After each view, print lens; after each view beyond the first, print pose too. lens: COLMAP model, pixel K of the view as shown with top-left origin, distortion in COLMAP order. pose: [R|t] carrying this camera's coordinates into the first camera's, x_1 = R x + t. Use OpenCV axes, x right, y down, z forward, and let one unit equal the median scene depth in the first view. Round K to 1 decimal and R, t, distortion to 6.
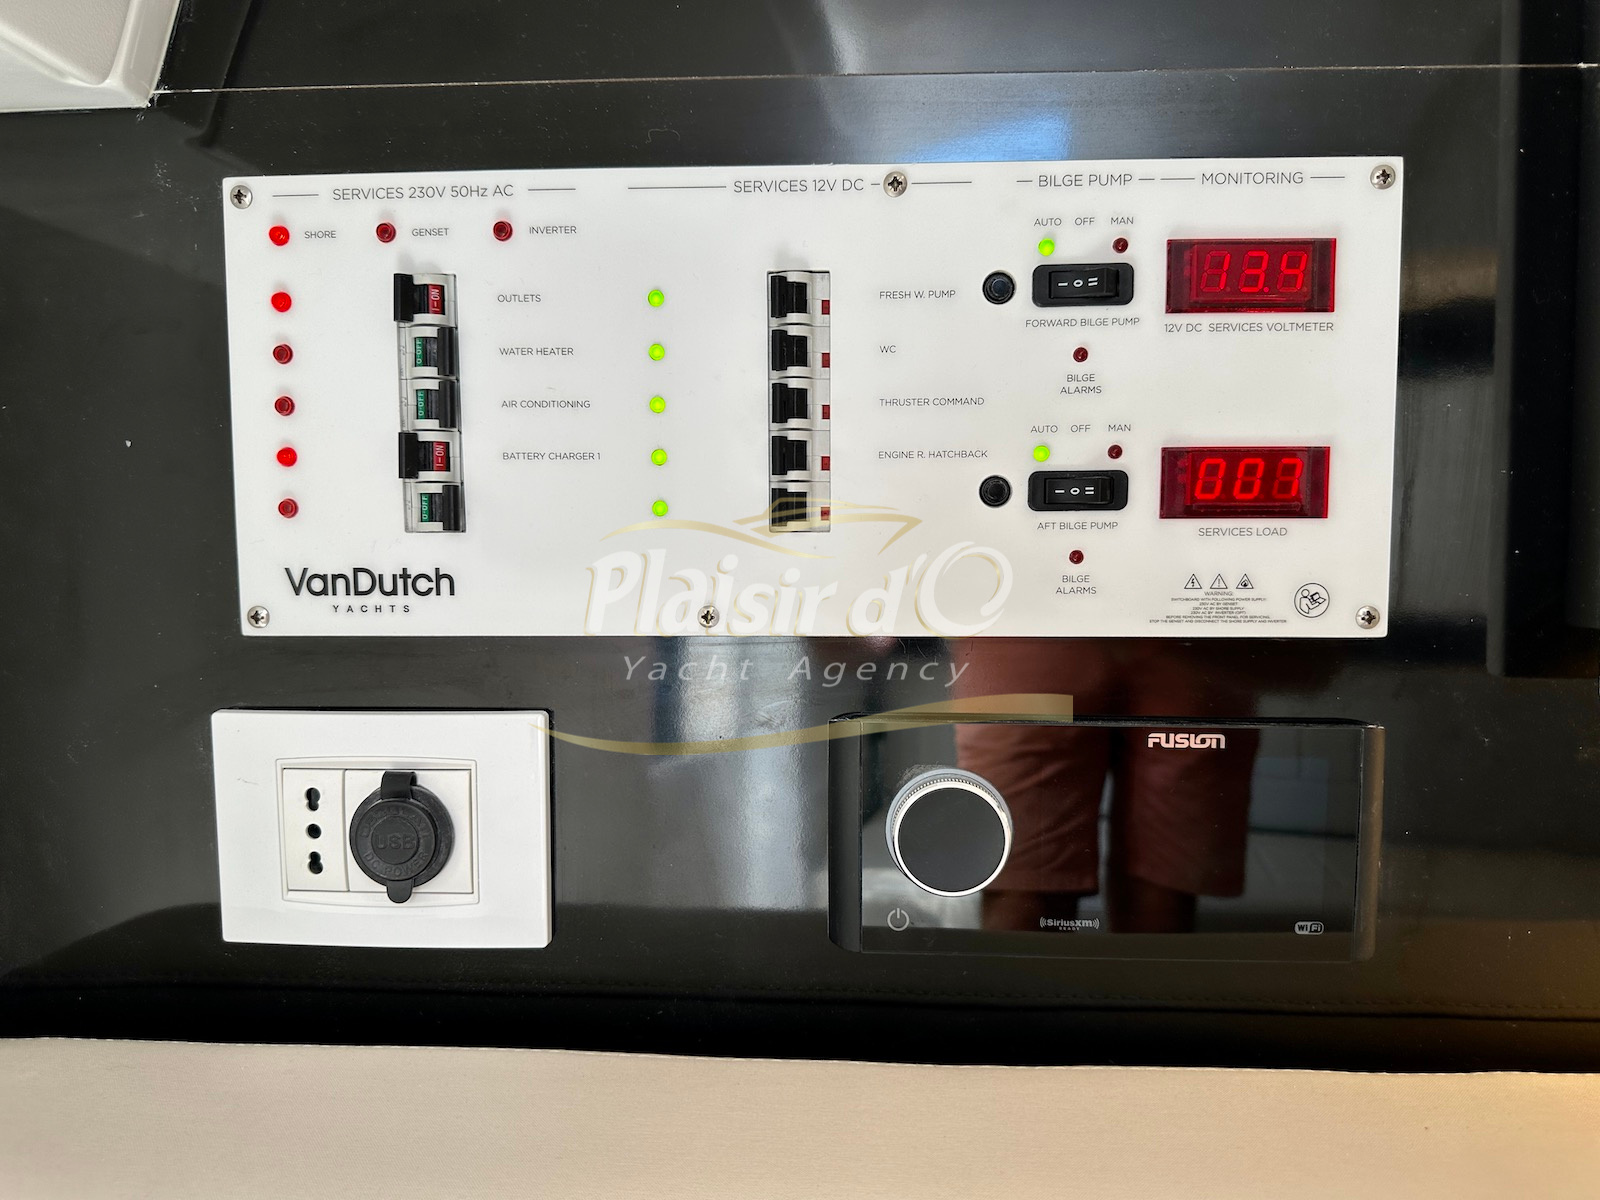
lens RADIAL K [[1149.0, 0, 801.1], [0, 1149.0, 603.8], [0, 0, 1]] dist [0.064601, -0.097161]
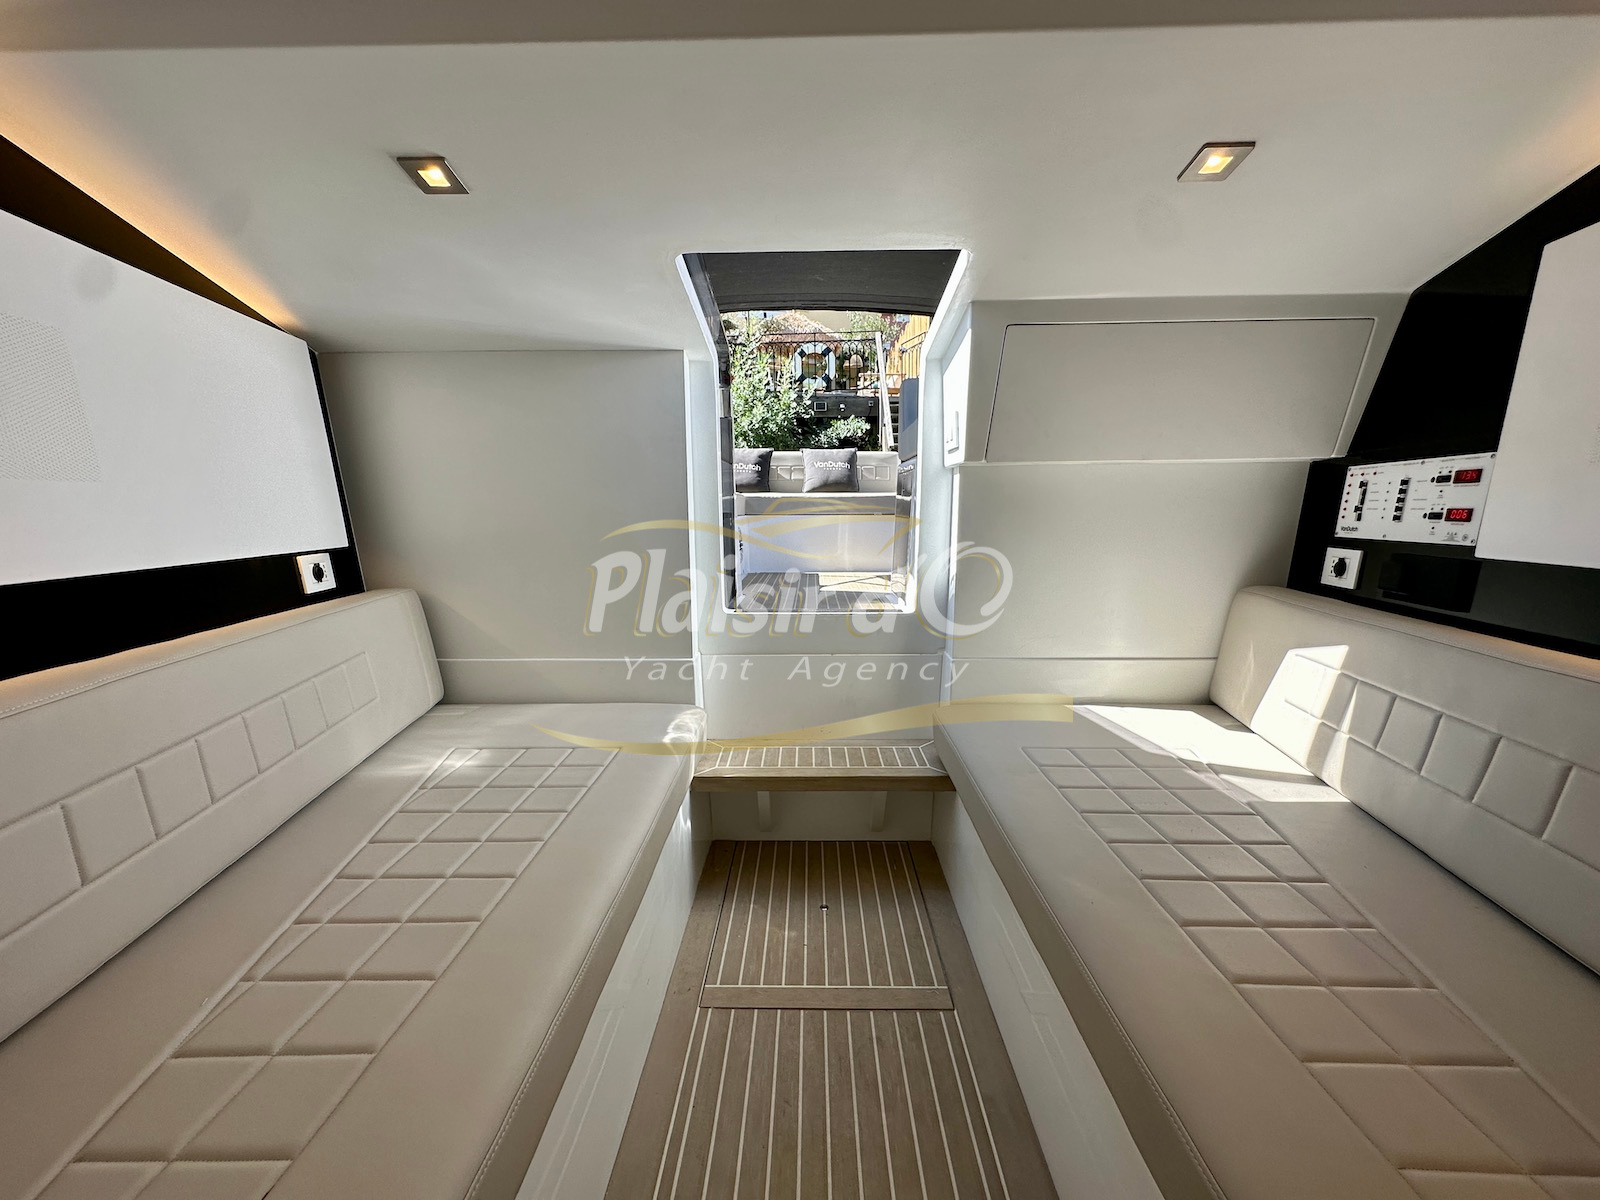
lens RADIAL K [[643.8, 0, 798.6], [0, 643.8, 600.6], [0, 0, 1]] dist [-0.000162, 0.000066]
pose [[-0.146964, 0.146676, -0.978206, 3.707605], [-0.153551, 0.973573, 0.169051, 0.239722], [0.977151, 0.175049, -0.120557, -1.511420]]
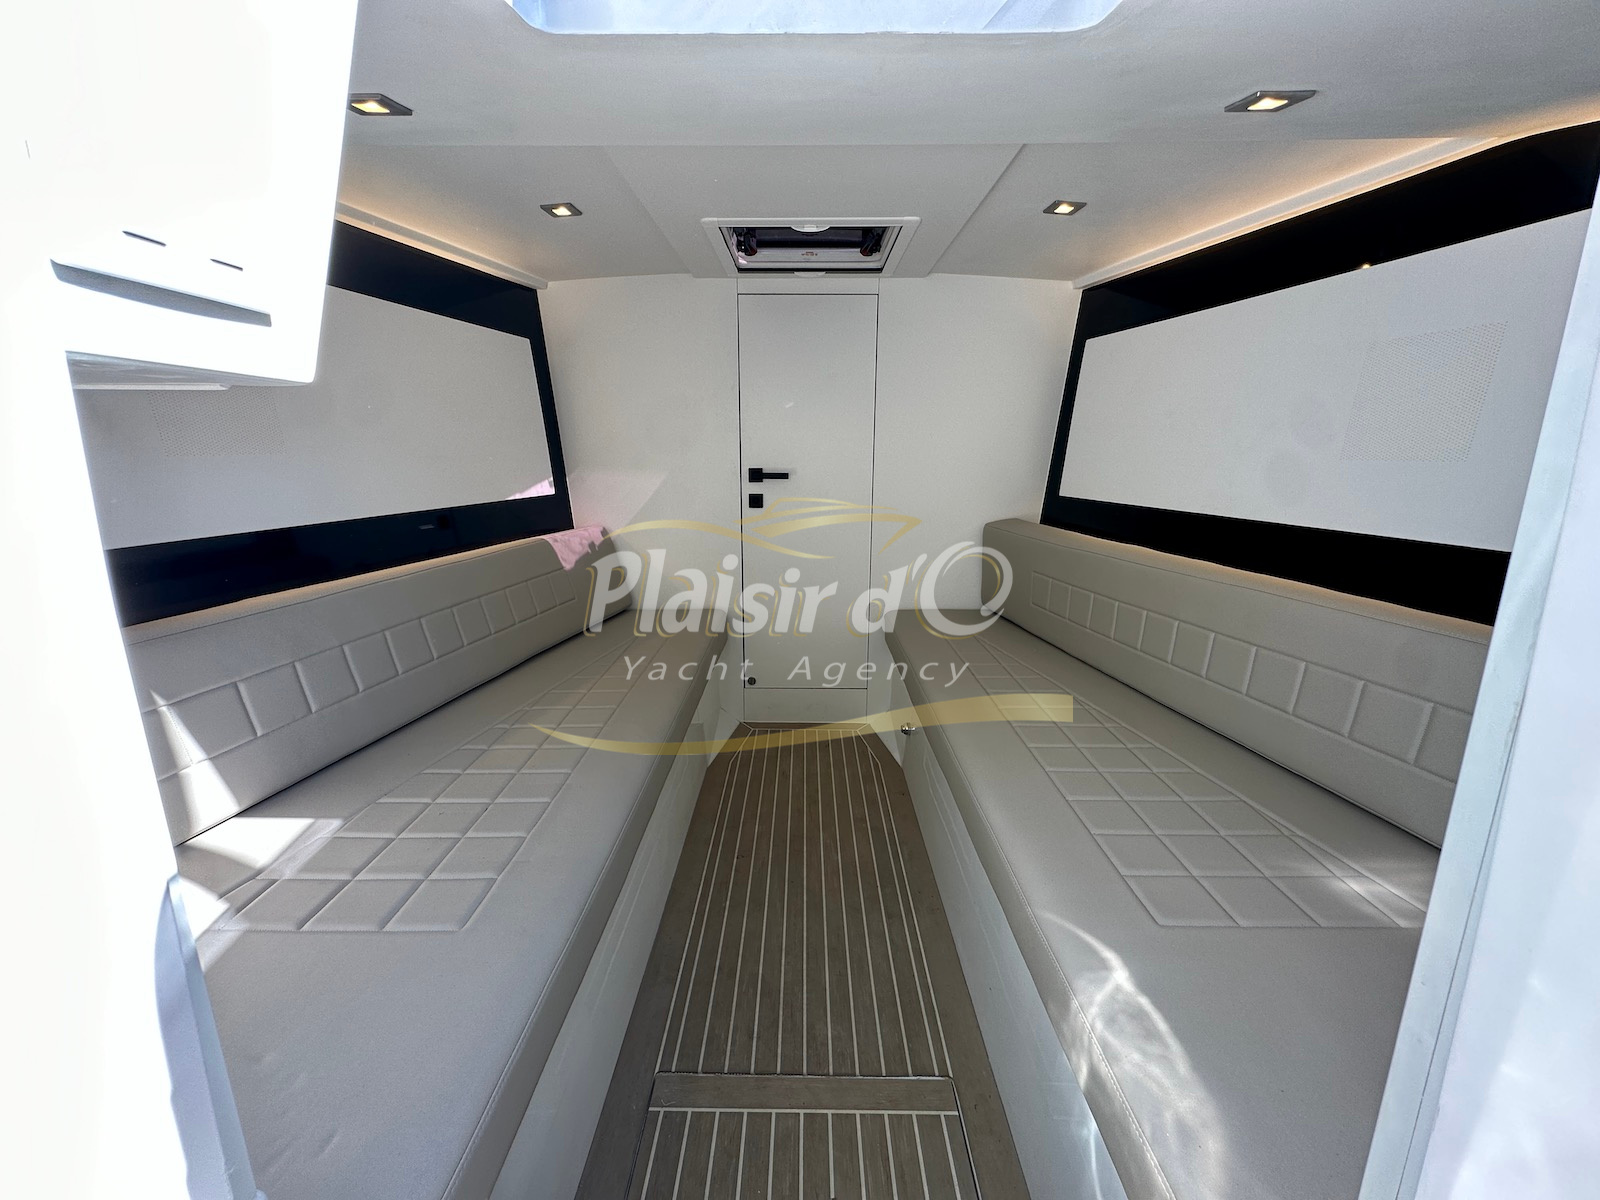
lens RADIAL K [[643.8, 0, 798.1], [0, 643.8, 595.6], [0, 0, 1]] dist [-0.000162, 0.000066]
pose [[0.139580, -0.218215, 0.965867, -1.307993], [0.156417, 0.968028, 0.196099, 0.191787], [-0.977779, 0.123706, 0.169250, -2.100686]]
